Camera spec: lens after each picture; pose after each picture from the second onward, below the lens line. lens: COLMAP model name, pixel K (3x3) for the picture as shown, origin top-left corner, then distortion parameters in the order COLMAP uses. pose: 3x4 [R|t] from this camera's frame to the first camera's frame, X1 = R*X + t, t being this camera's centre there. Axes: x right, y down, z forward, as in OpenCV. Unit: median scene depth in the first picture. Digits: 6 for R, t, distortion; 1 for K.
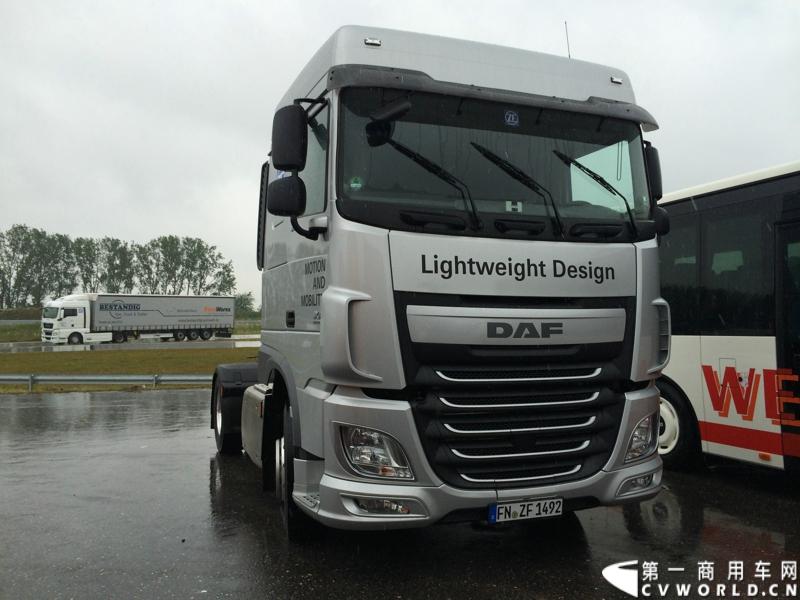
lens RADIAL K [[688.1, 0, 404.6], [0, 688.1, 306.7], [0, 0, 1]] dist [0.085510, 0.013354]
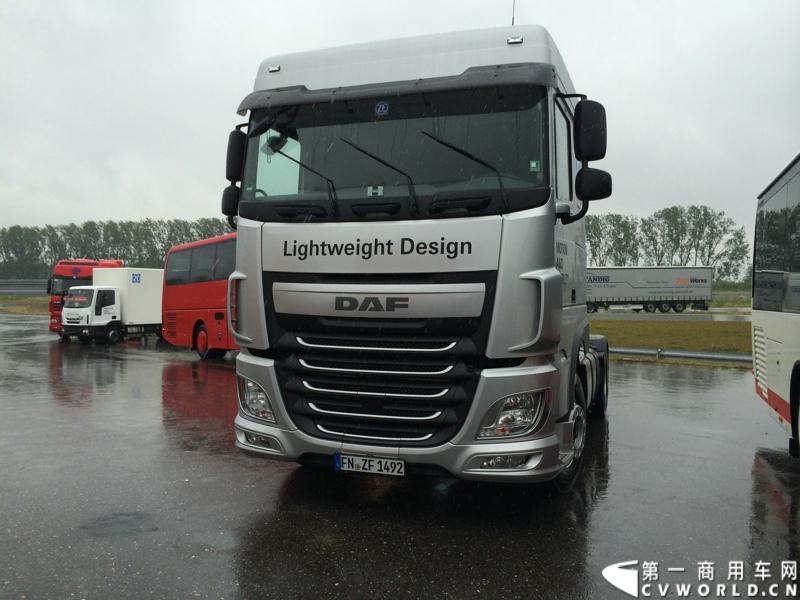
lens RADIAL K [[688.1, 0, 401.7], [0, 688.1, 304.2], [0, 0, 1]] dist [0.085510, 0.013354]
pose [[0.745376, 0.013451, -0.666508, 0.931787], [0.011646, 0.999381, 0.033193, -0.001568], [0.666542, -0.032503, 0.744758, 0.211628]]
